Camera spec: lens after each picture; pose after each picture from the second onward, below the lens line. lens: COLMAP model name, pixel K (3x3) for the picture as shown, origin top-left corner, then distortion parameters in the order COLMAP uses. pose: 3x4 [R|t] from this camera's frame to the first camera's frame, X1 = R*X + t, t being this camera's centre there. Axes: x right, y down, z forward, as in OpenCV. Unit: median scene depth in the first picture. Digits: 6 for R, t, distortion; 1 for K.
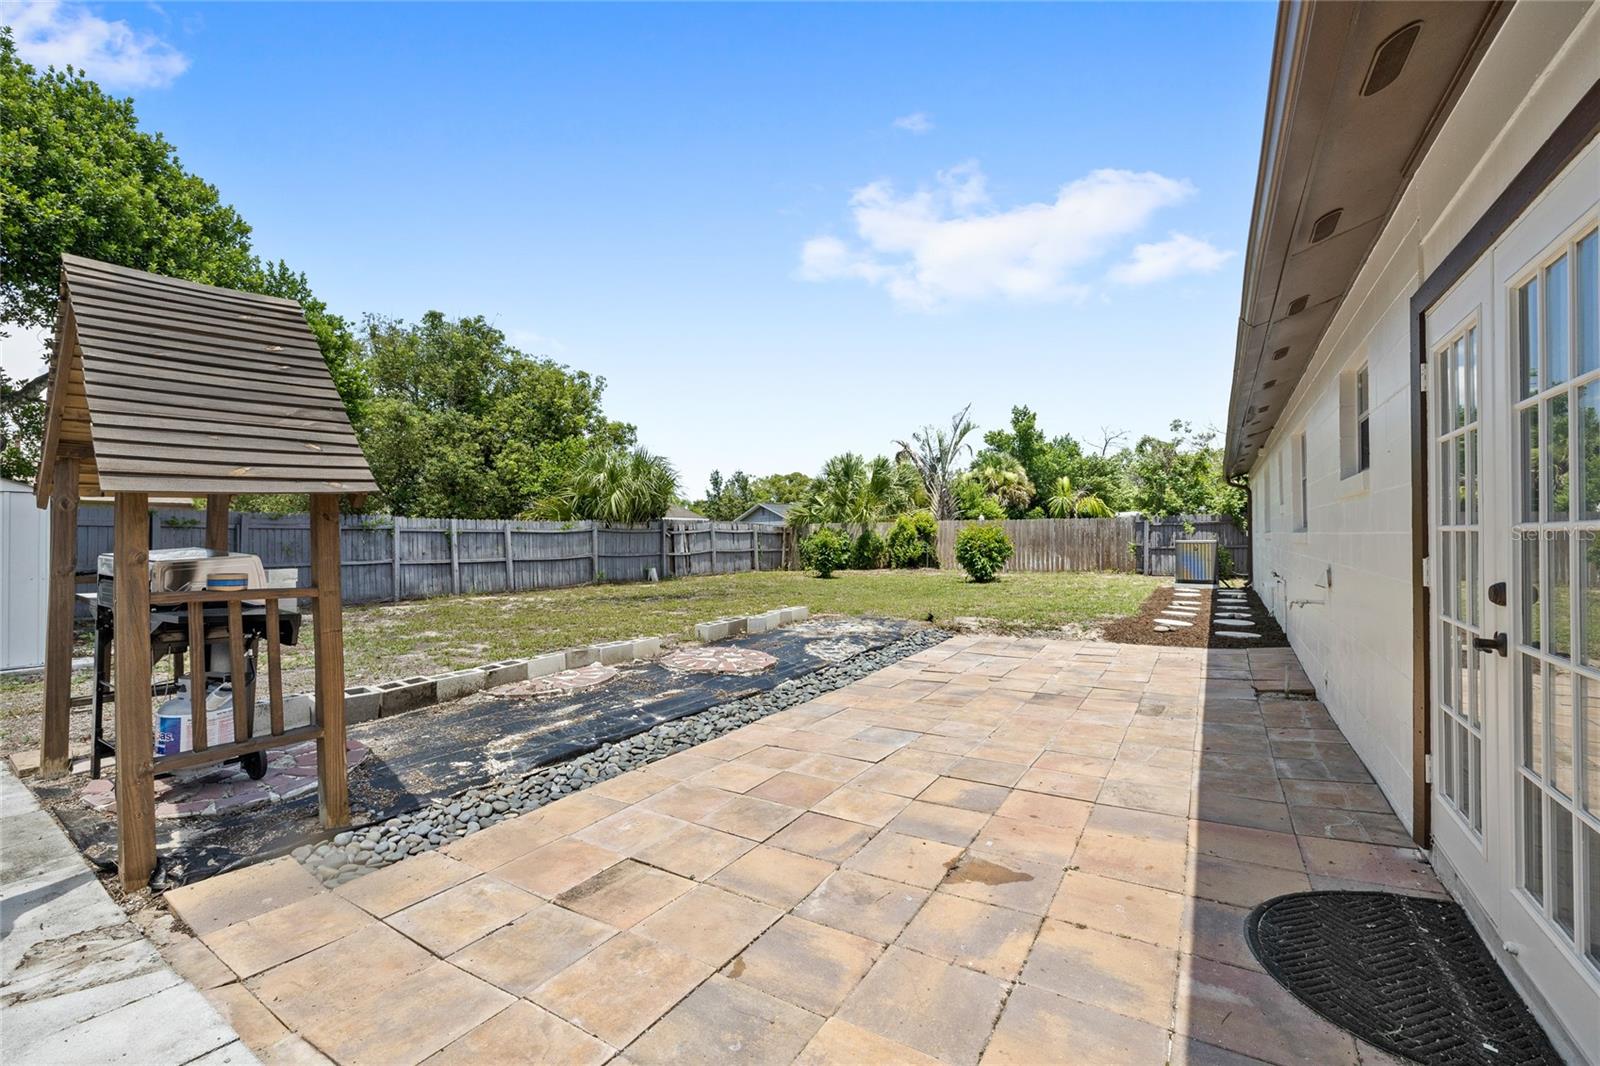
lens RADIAL K [[695.6, 0, 805.1], [0, 695.6, 540.3], [0, 0, 1]] dist [0.002421, 0.000139]
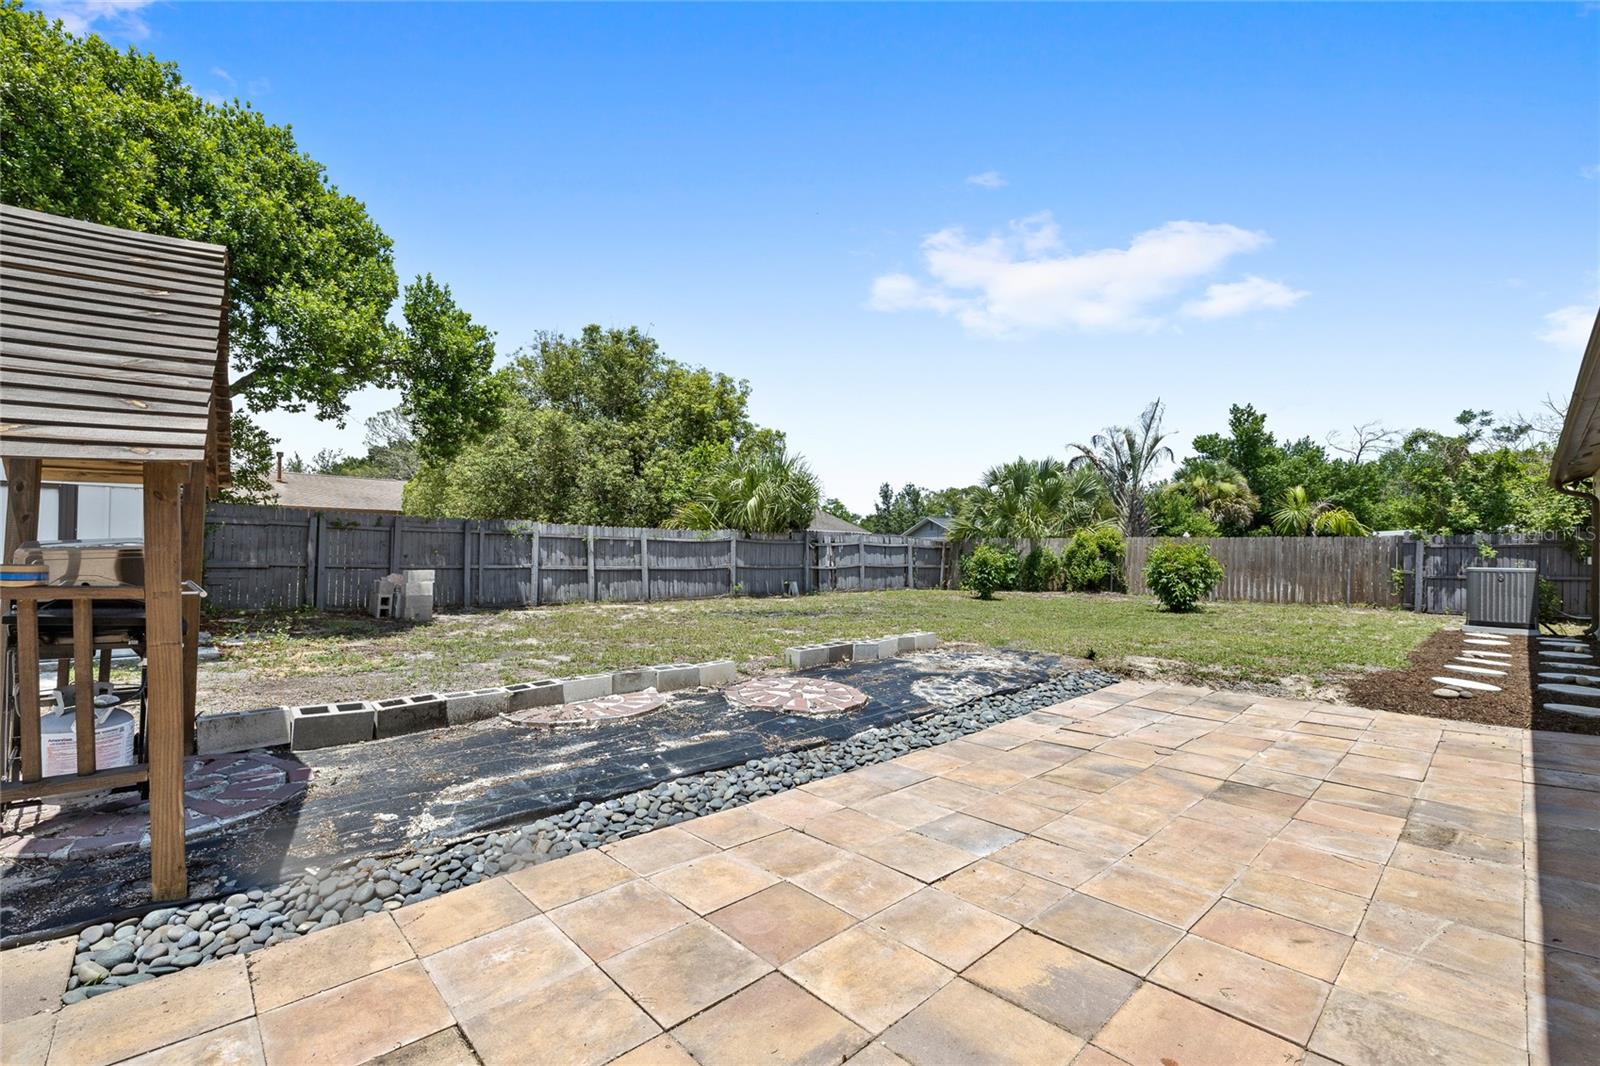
lens RADIAL K [[695.6, 0, 804.3], [0, 695.6, 546.6], [0, 0, 1]] dist [0.002421, 0.000139]
pose [[0.964609, 0.019919, -0.262931, 0.082235], [-0.023807, 0.999649, -0.011607, 0.005902], [0.262607, 0.017456, 0.964745, 0.173884]]
